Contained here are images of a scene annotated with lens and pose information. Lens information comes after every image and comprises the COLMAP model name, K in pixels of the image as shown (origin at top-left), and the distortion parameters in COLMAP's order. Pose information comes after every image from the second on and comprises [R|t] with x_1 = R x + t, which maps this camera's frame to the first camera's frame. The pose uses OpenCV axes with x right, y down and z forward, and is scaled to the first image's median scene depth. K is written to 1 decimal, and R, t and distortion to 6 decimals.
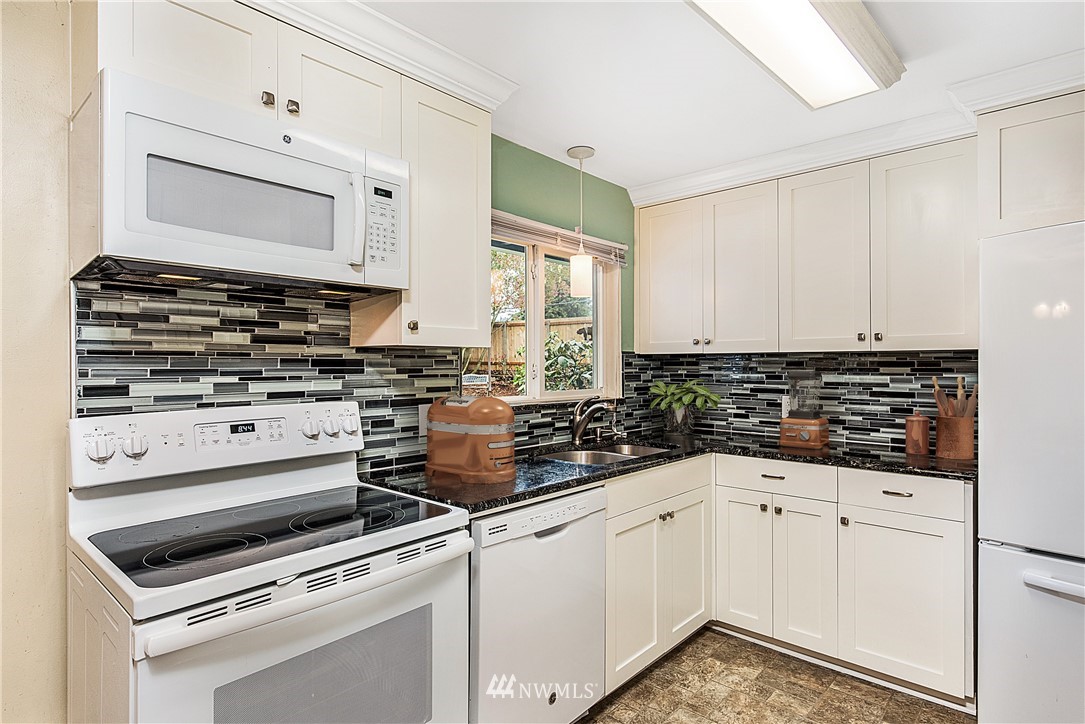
lens RADIAL K [[574.9, 0, 539.0], [0, 574.9, 361.9], [0, 0, 1]] dist [0.010635, -0.000998]
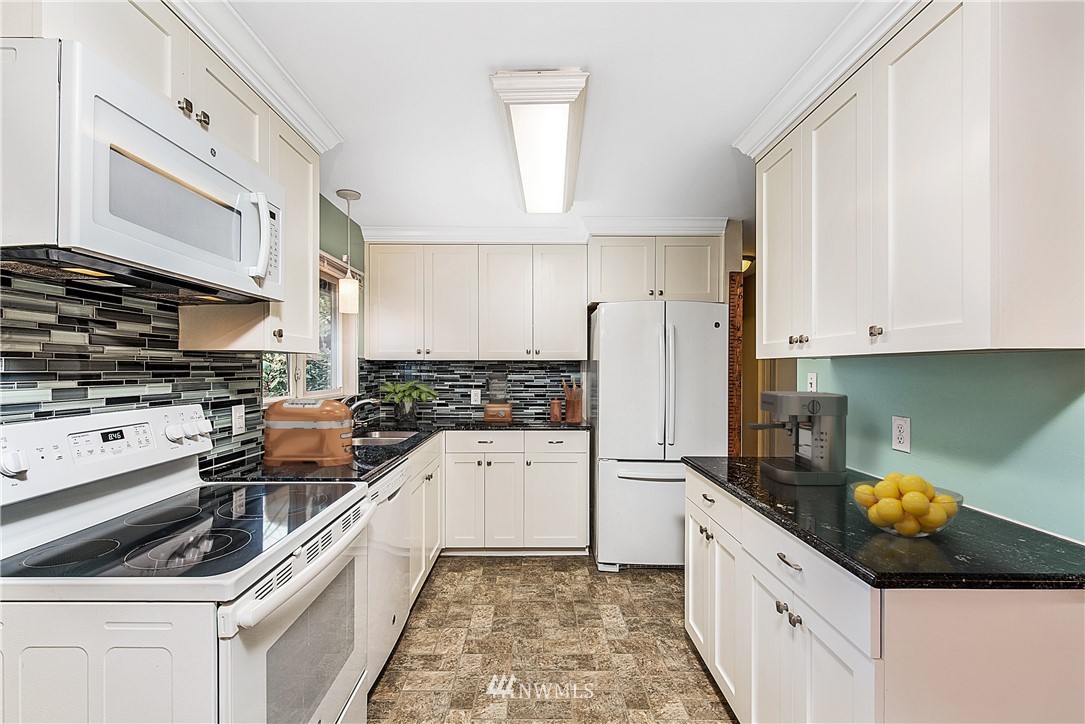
lens RADIAL K [[473.0, 0, 544.3], [0, 473.0, 368.4], [0, 0, 1]] dist [-0.000711, -0.000674]
pose [[0.734582, 0.000895, 0.678519, -0.368699], [-0.003869, 0.999988, 0.002871, 0.000600], [-0.678509, -0.004734, 0.734577, -0.025499]]
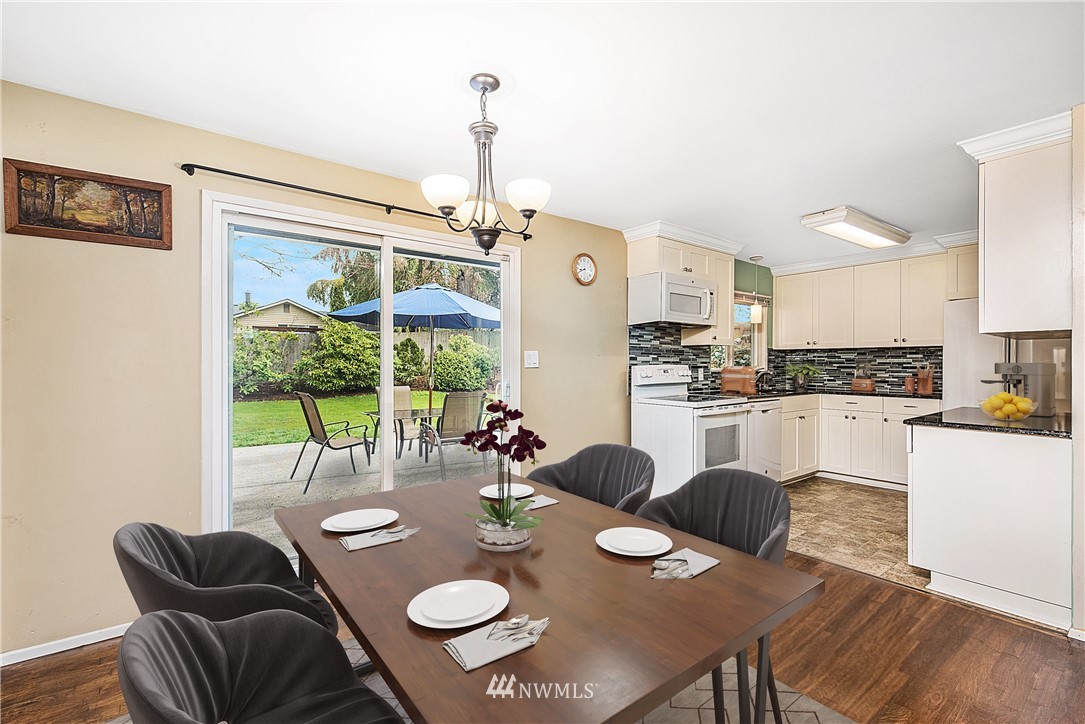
lens RADIAL K [[473.0, 0, 531.8], [0, 473.0, 365.2], [0, 0, 1]] dist [-0.000711, -0.000674]
pose [[0.982982, 0.002454, -0.183684, -0.537886], [-0.000966, 0.999966, 0.008193, 0.043024], [0.183698, -0.007876, 0.982951, -1.165154]]
